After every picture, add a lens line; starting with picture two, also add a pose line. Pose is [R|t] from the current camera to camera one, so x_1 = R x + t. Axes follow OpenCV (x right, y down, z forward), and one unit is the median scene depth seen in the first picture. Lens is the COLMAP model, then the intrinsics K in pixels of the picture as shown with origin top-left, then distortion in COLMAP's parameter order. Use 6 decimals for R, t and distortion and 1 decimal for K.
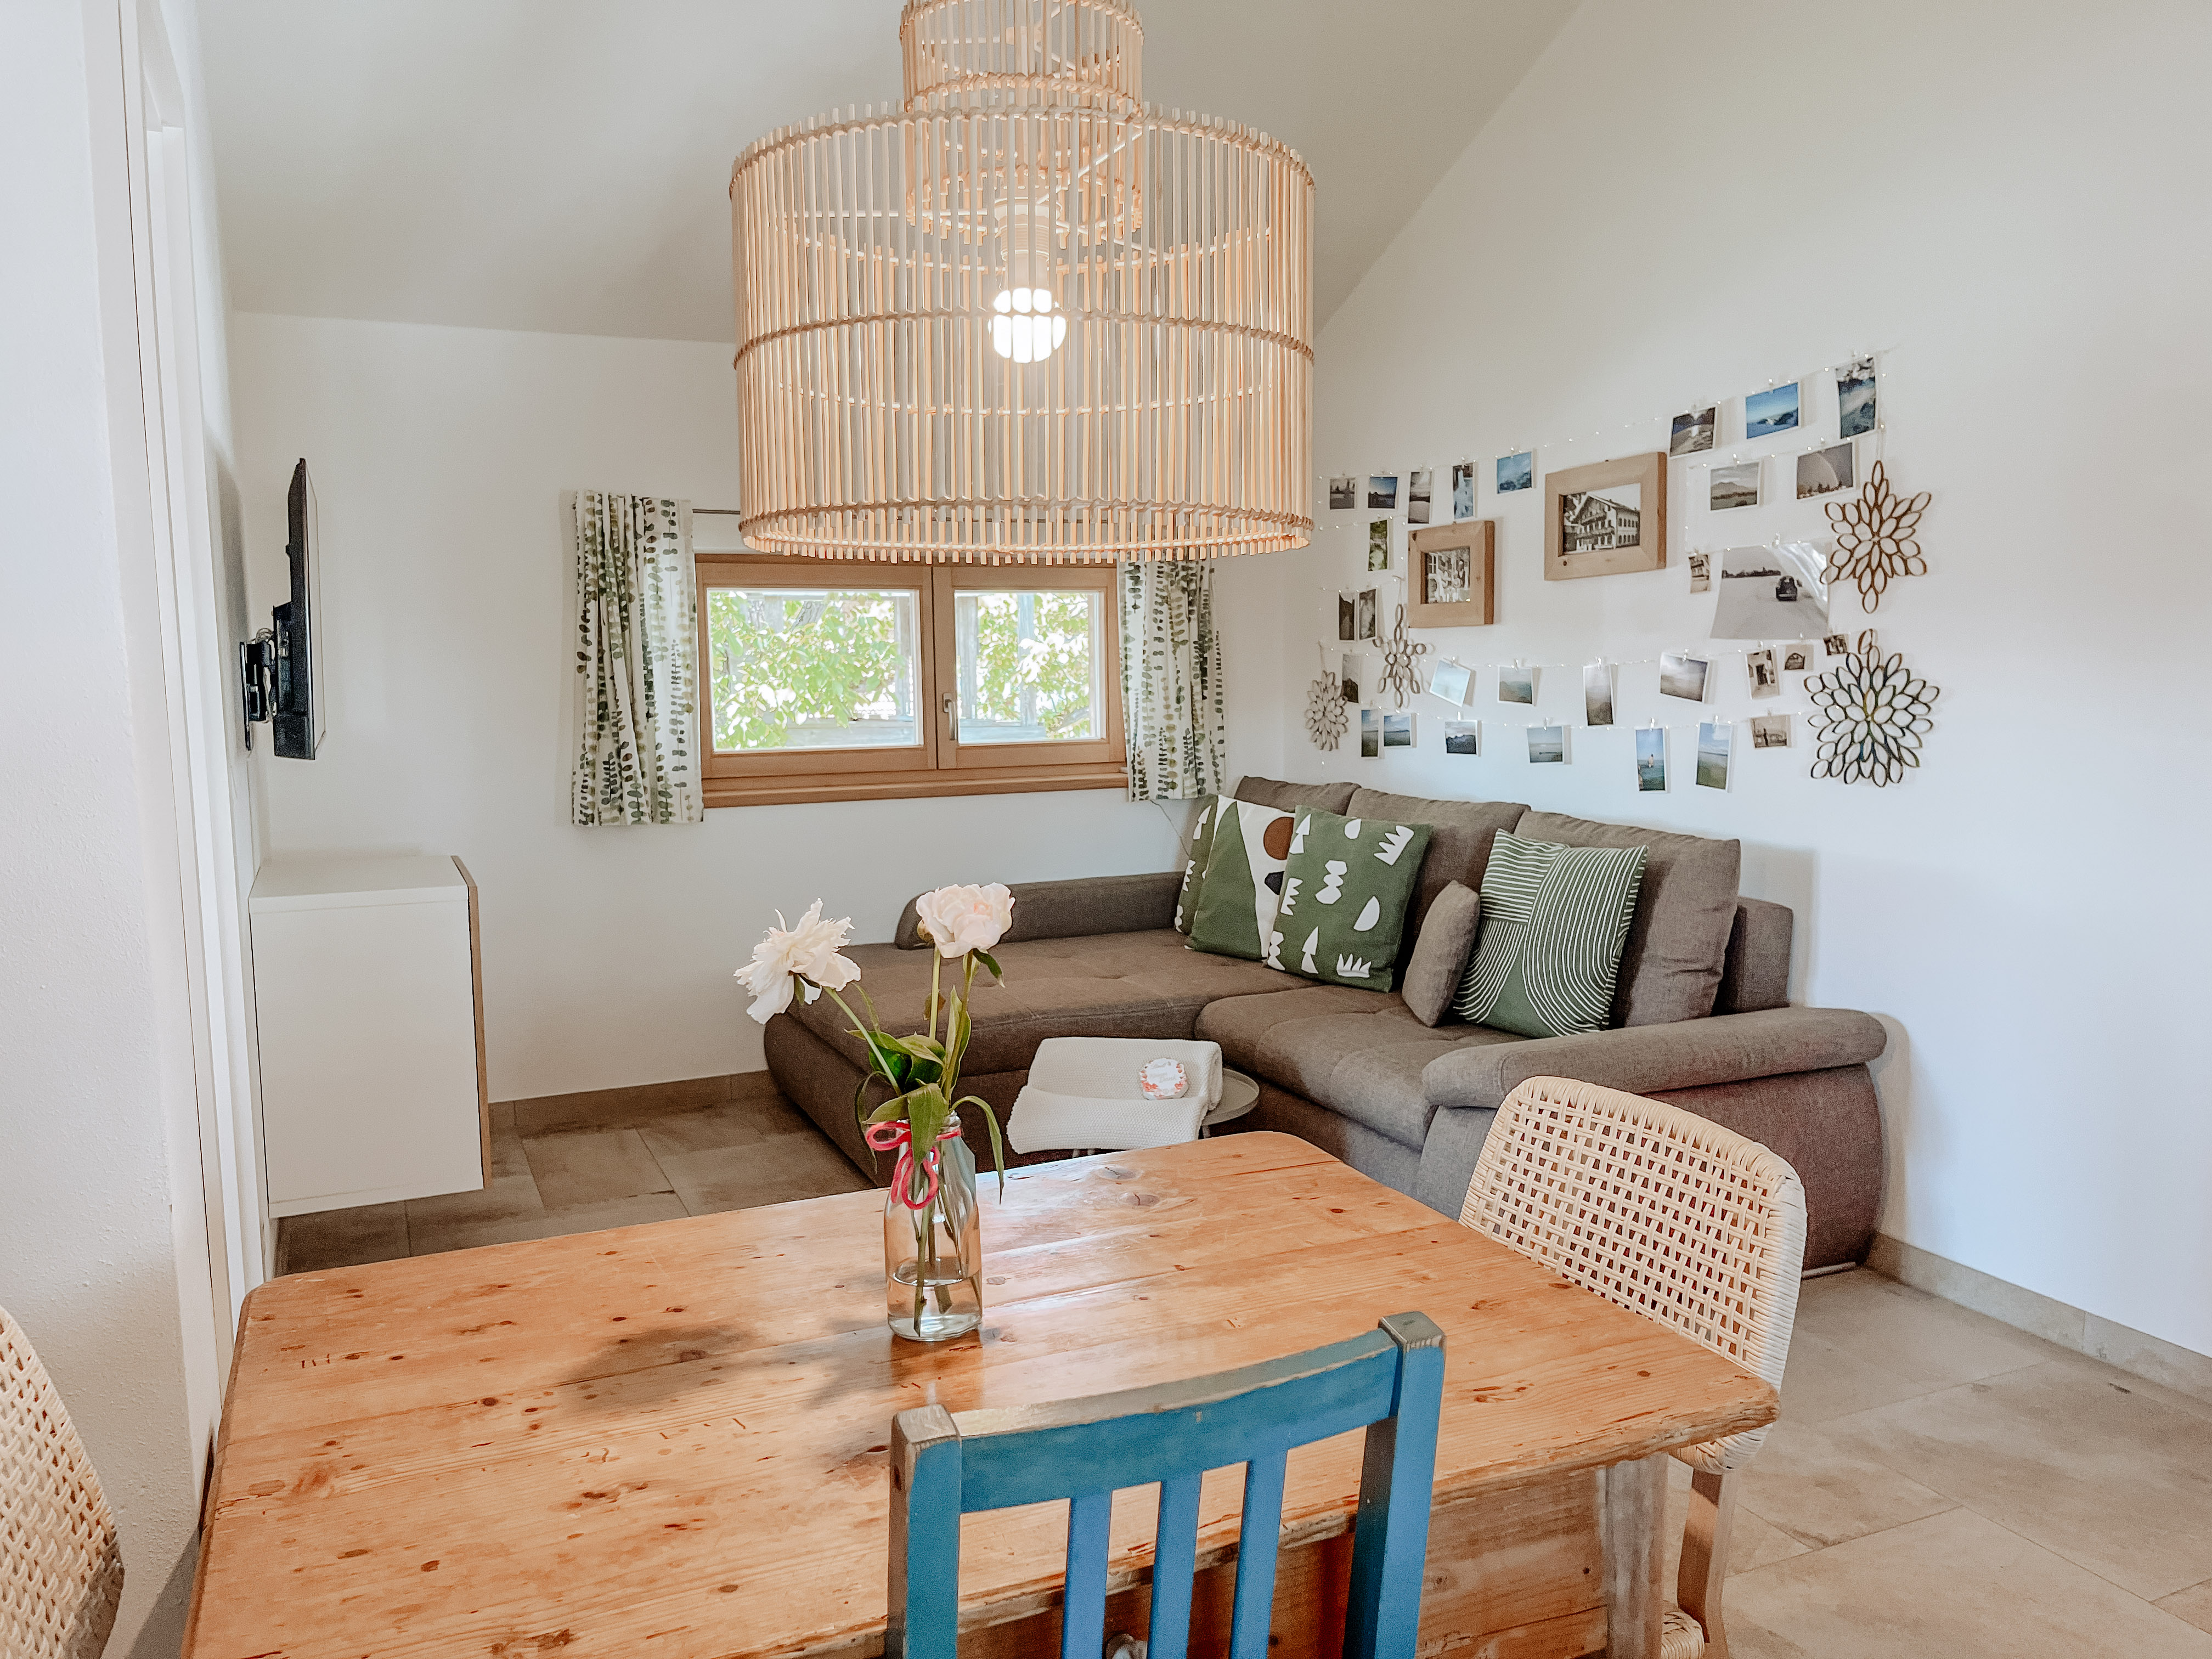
lens RADIAL K [[1668.3, 0, 1109.2], [0, 1668.3, 820.7], [0, 0, 1]] dist [0.027091, -0.057133]
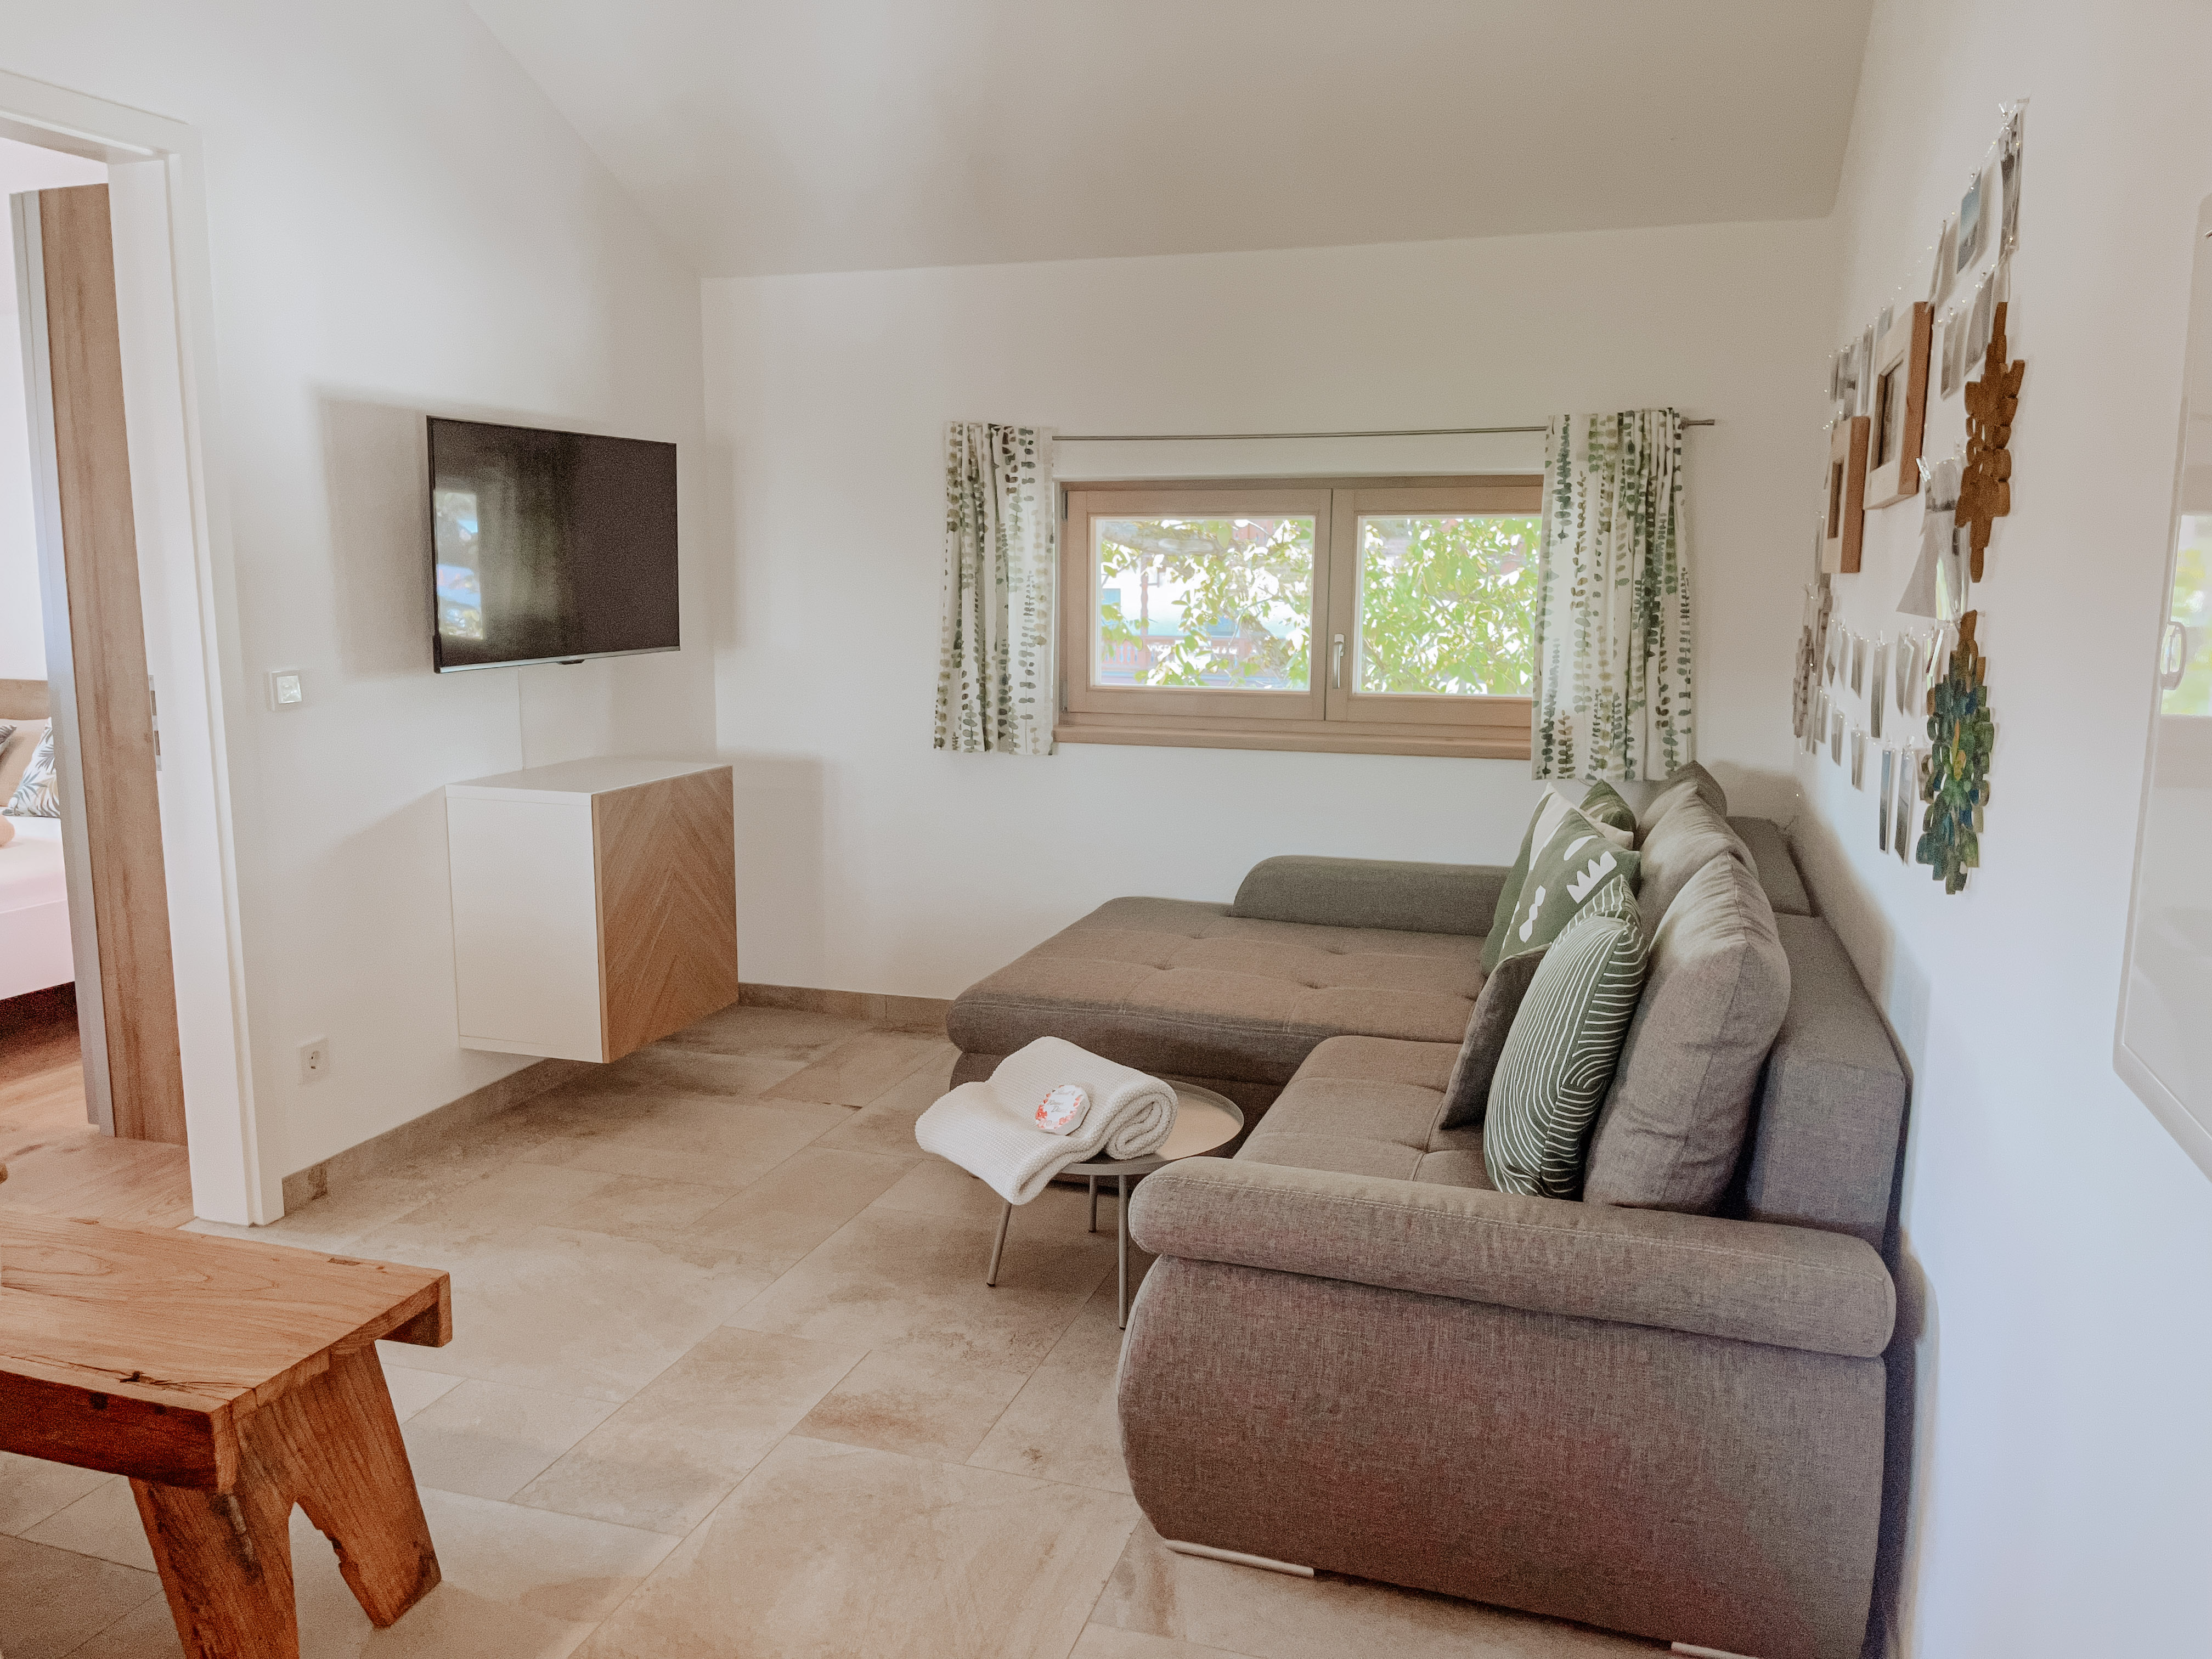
lens RADIAL K [[1668.3, 0, 1106.3], [0, 1668.3, 838.2], [0, 0, 1]] dist [0.027091, -0.057133]
pose [[0.736882, 0.124399, -0.664478, 0.451219], [-0.080299, 0.992071, 0.096679, -0.049947], [0.671236, -0.017884, 0.741028, 0.291363]]
